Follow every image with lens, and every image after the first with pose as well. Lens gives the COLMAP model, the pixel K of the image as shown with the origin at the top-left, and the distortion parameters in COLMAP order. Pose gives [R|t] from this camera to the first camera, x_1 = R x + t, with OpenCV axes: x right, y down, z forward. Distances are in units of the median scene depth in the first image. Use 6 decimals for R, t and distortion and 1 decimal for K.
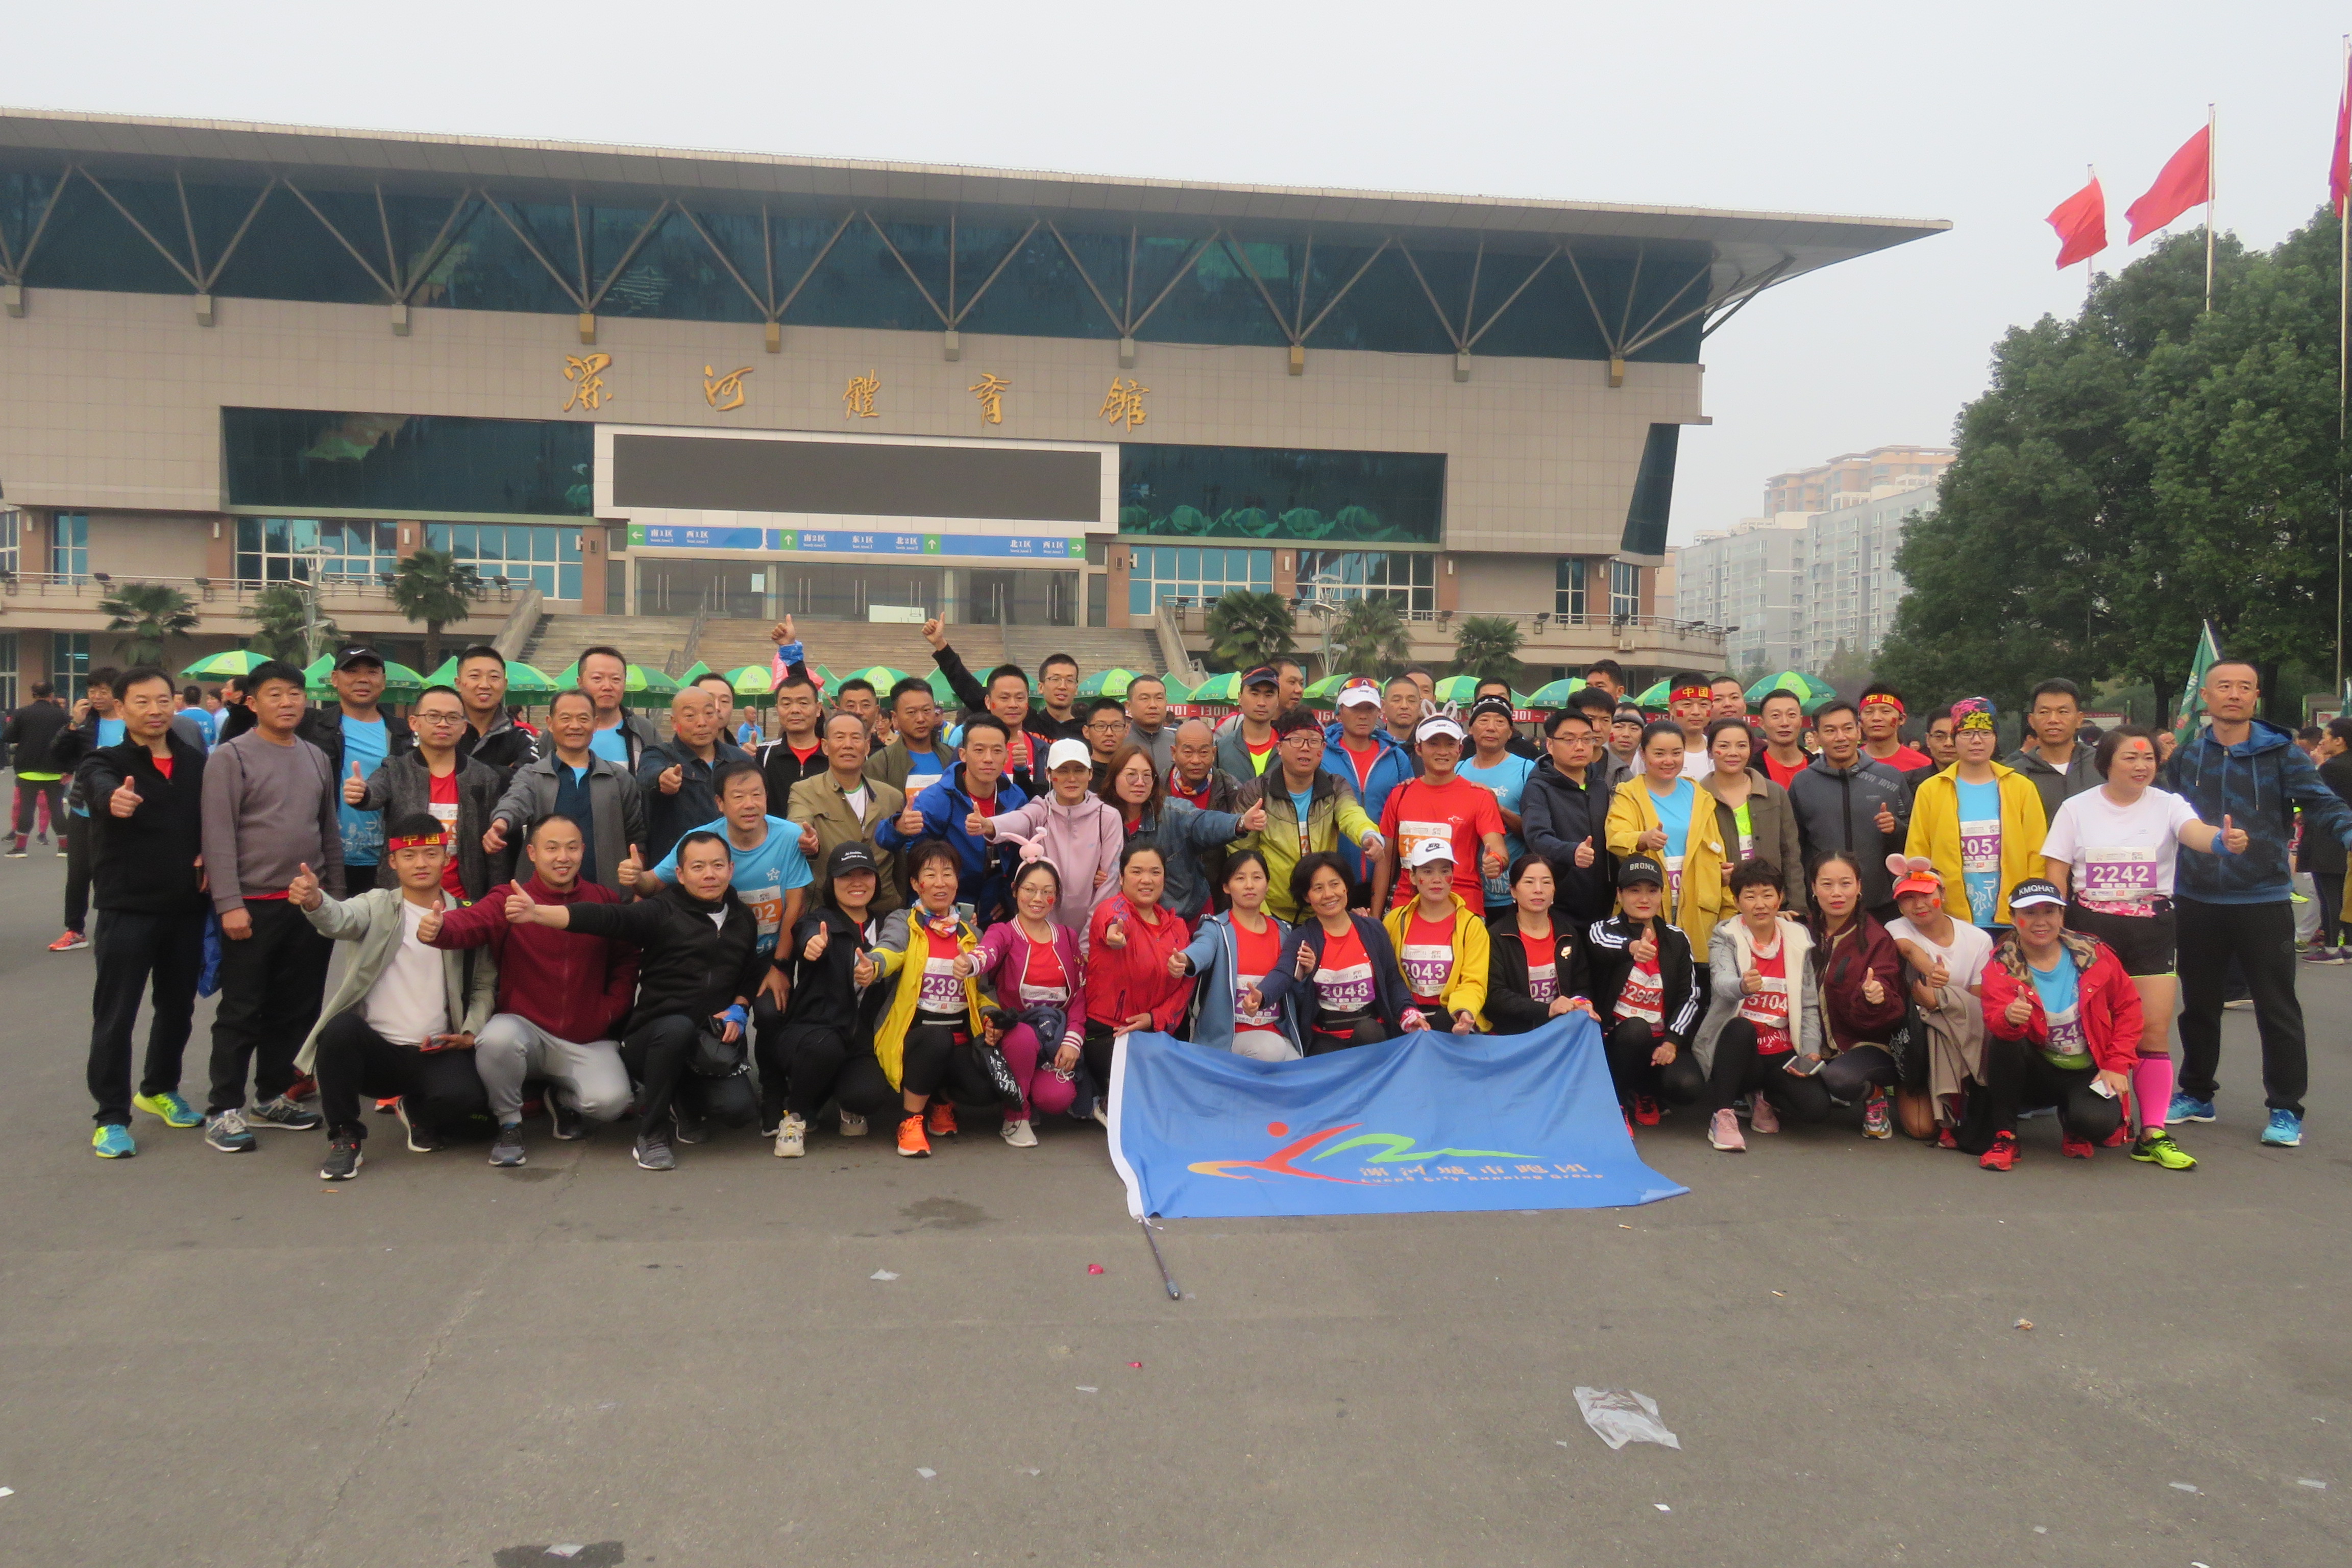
lens RADIAL K [[1853.9, 0, 1176.0], [0, 1853.9, 784.0], [0, 0, 1]] dist [0.004857, -0.000424]
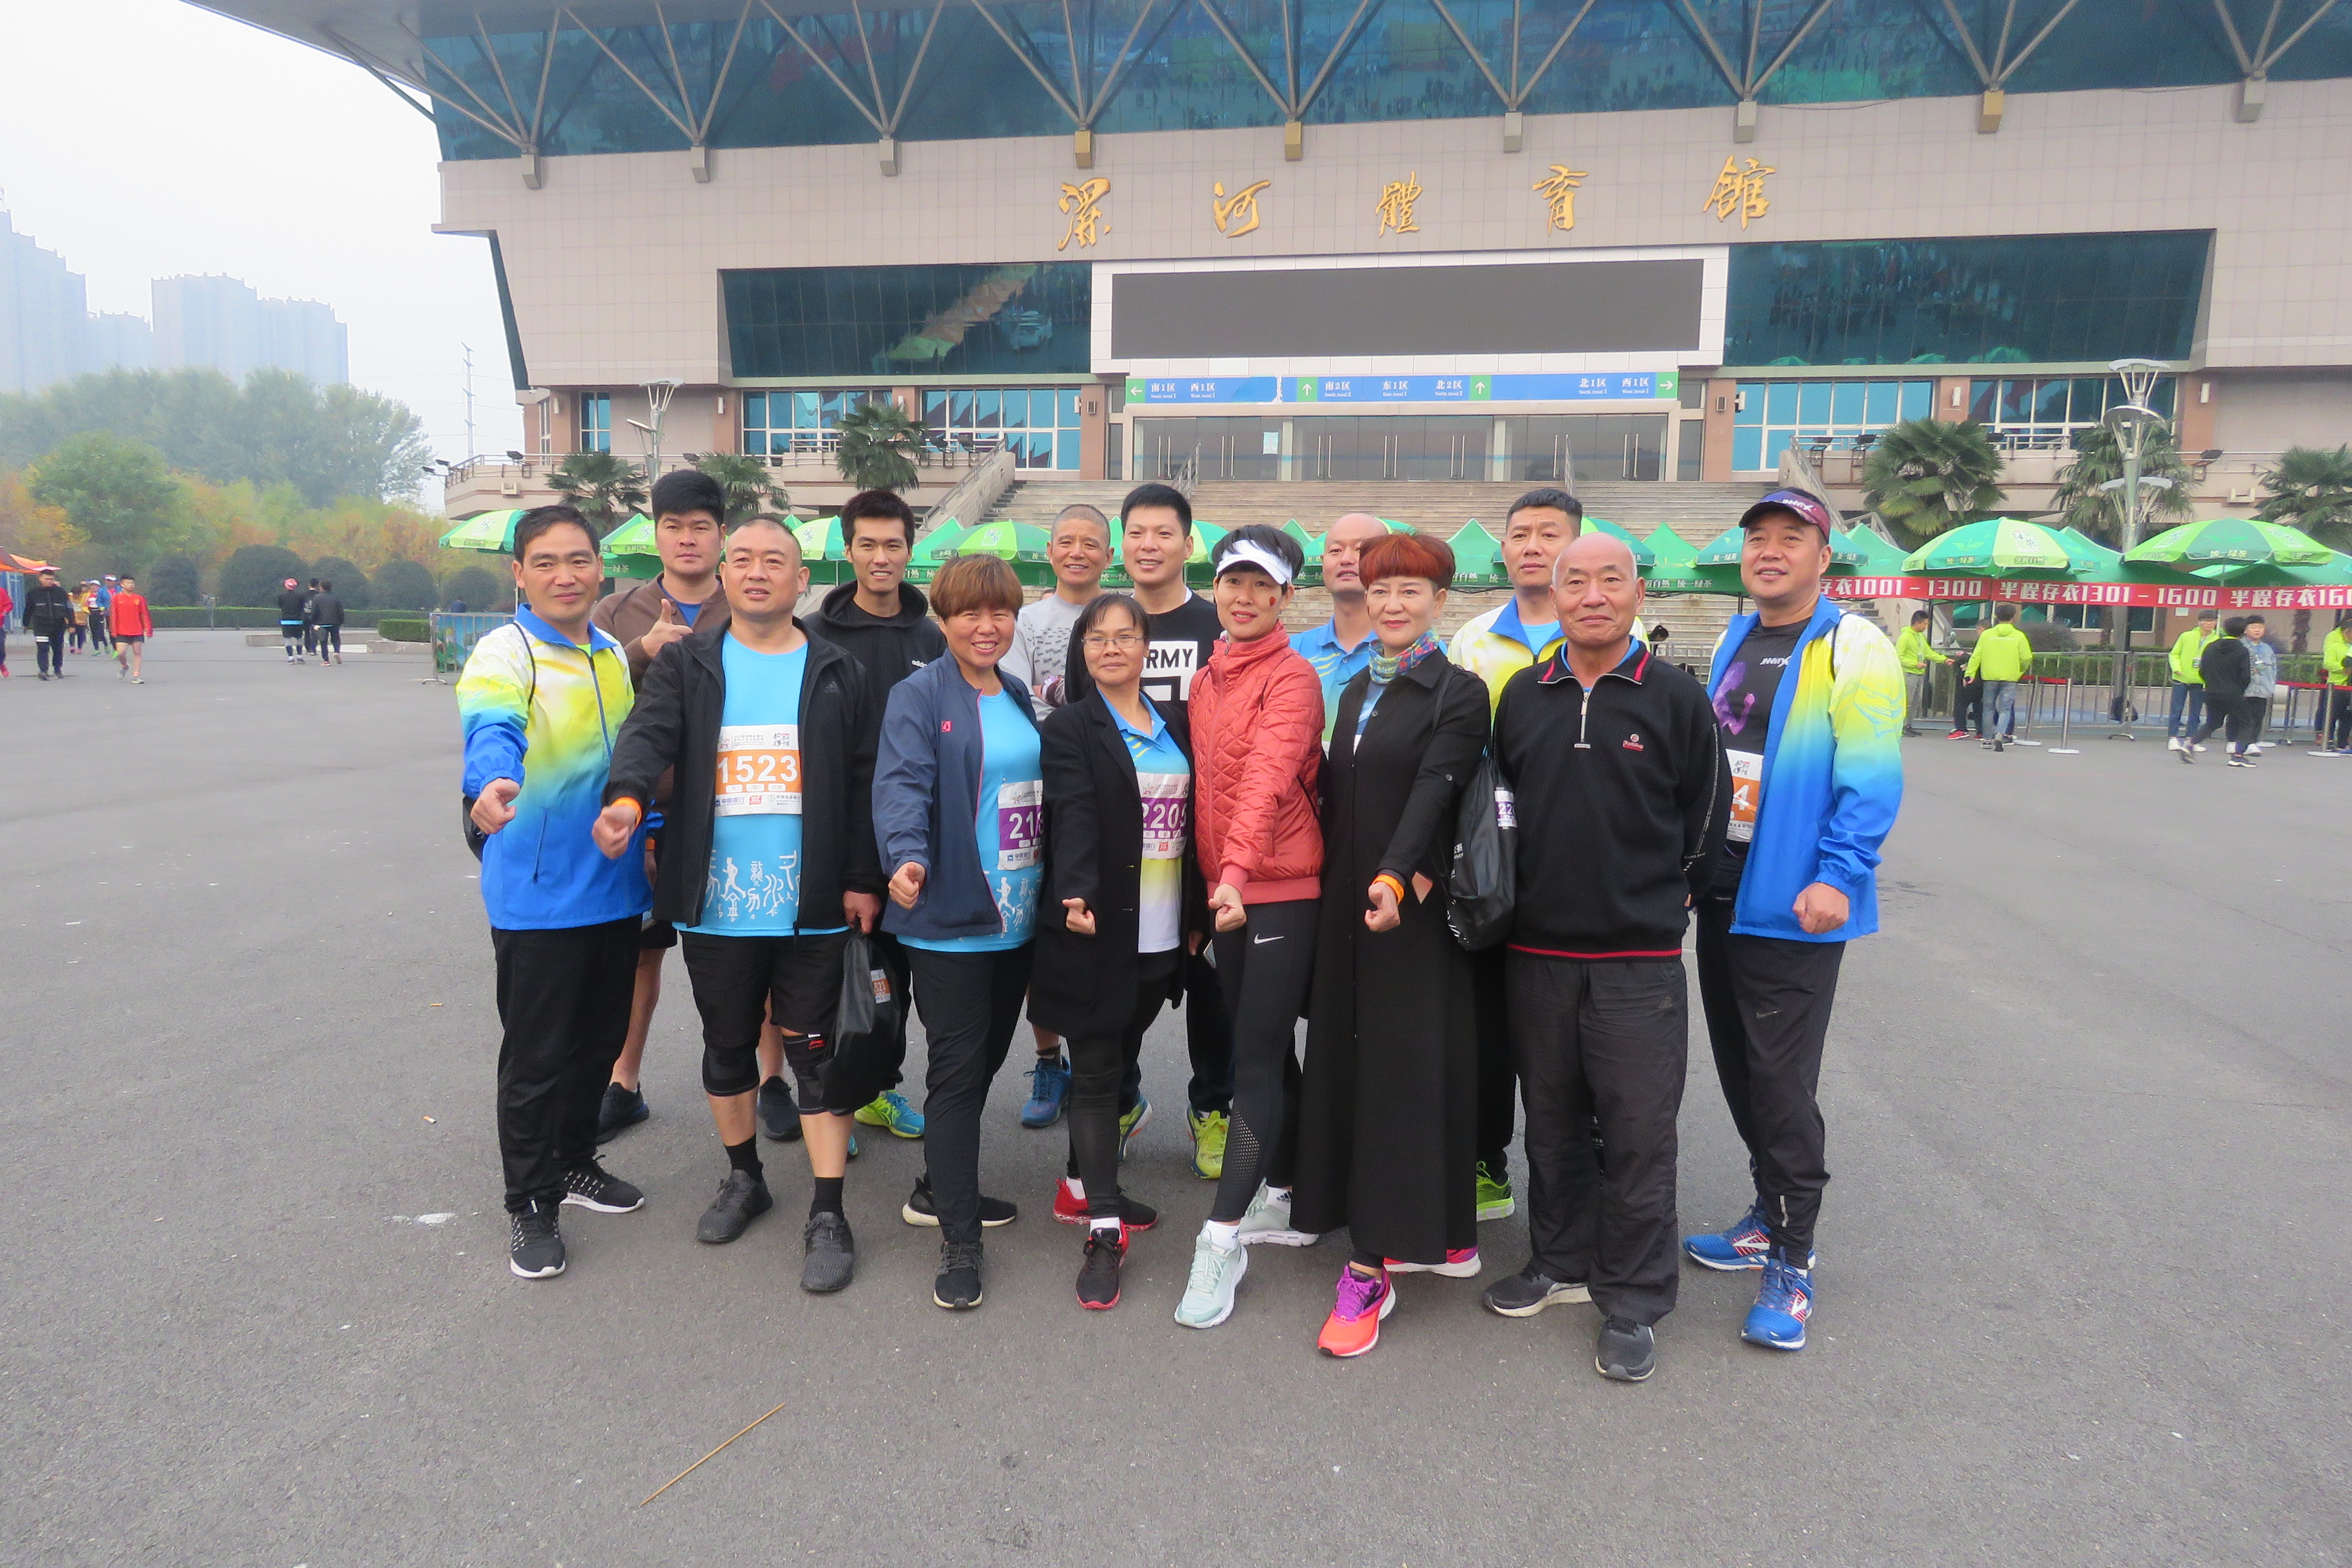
lens RADIAL K [[1484.8, 0, 1176.0], [0, 1484.8, 784.0], [0, 0, 1]] dist [0.004252, -0.002116]
pose [[0.941874, 0.039853, -0.333595, -0.033583], [-0.011254, 0.996125, 0.087230, -0.011746], [0.335778, -0.078405, 0.938672, 0.335808]]
